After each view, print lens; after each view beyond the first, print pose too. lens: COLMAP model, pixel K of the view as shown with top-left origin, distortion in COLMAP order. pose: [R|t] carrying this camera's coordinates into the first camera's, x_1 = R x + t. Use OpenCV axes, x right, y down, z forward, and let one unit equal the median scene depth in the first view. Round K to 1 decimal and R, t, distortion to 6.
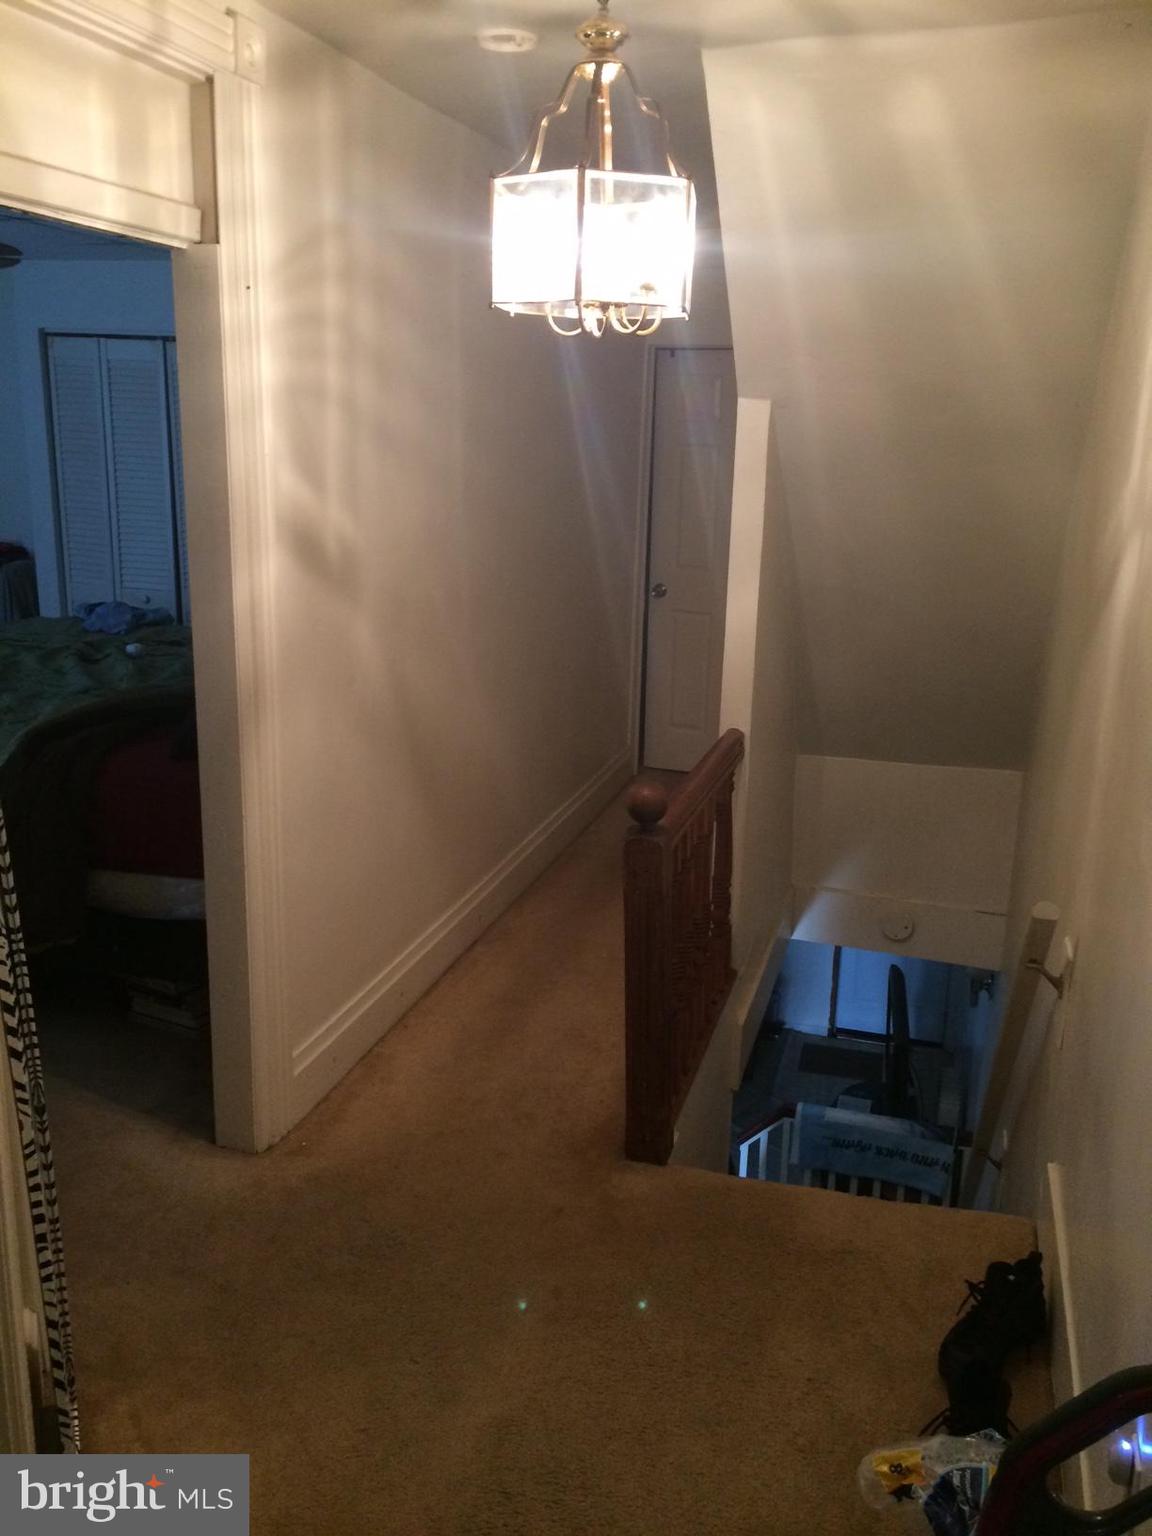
lens RADIAL K [[1317.1, 0, 580.6], [0, 1317.1, 770.3], [0, 0, 1]] dist [0.072757, -0.080027]
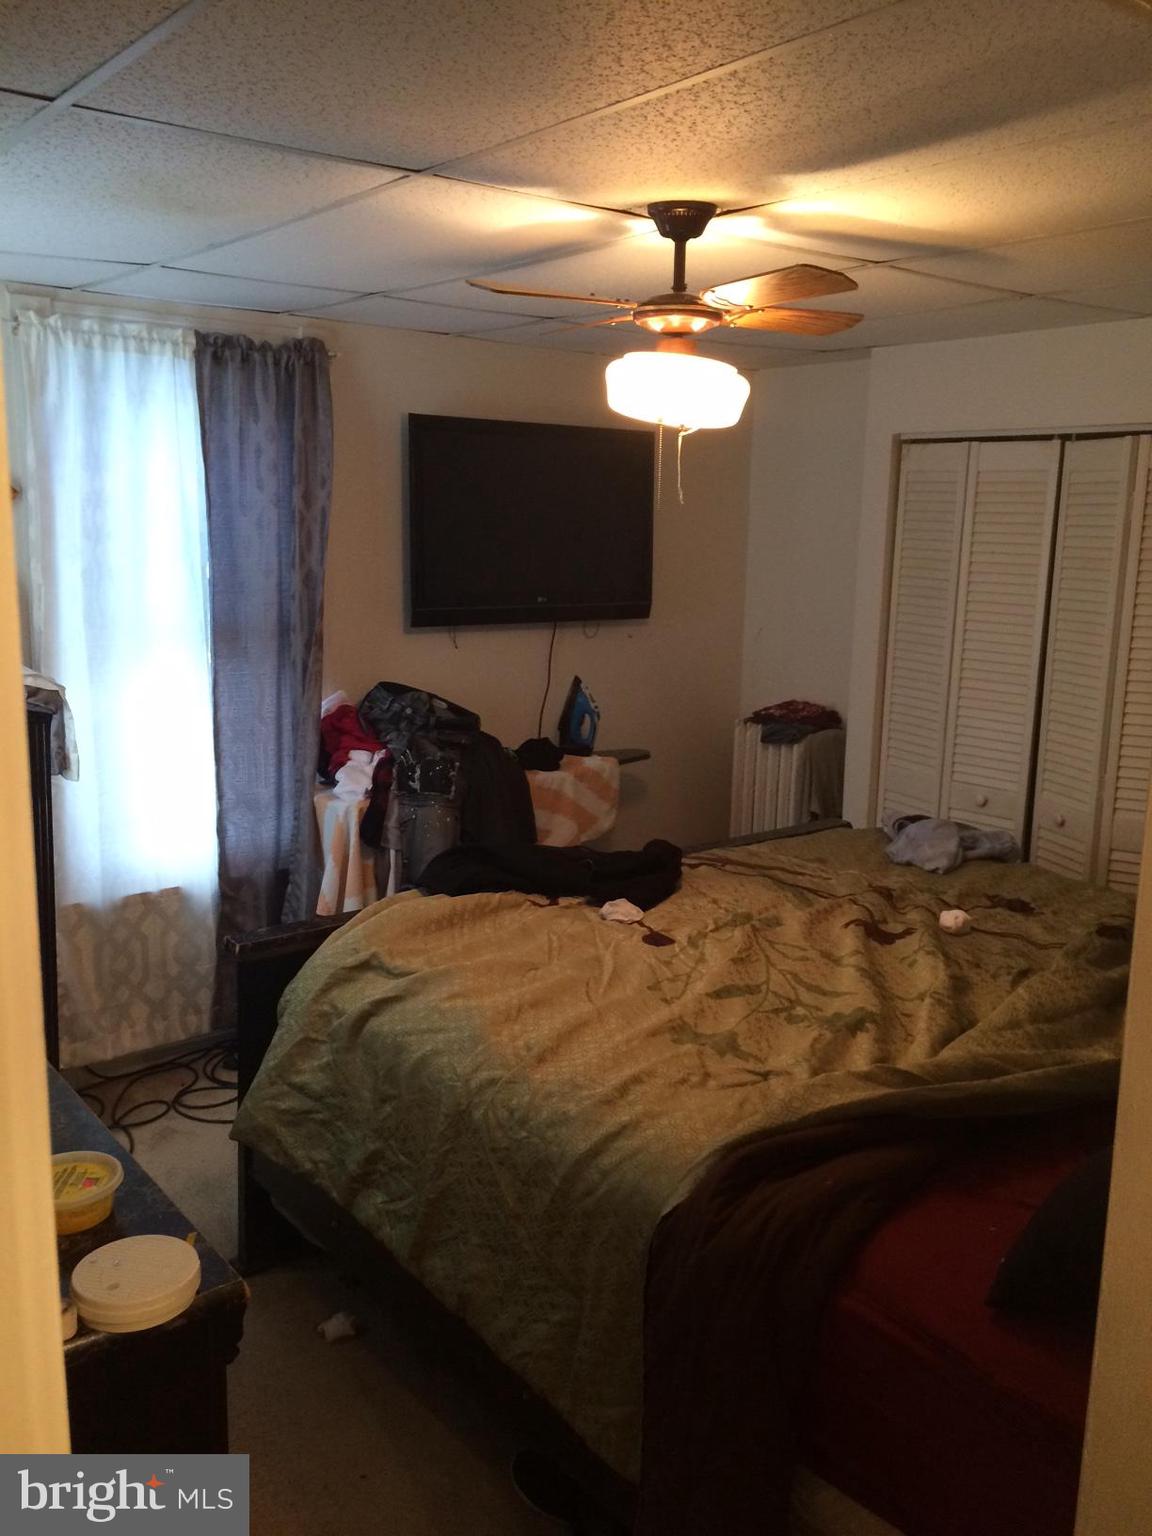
lens RADIAL K [[1317.1, 0, 573.9], [0, 1317.1, 769.9], [0, 0, 1]] dist [0.072757, -0.080027]
pose [[0.815648, 0.098547, -0.570094, -0.118825], [-0.146315, 0.988490, -0.038465, -0.098436], [0.559742, 0.114787, 0.820678, 0.339700]]
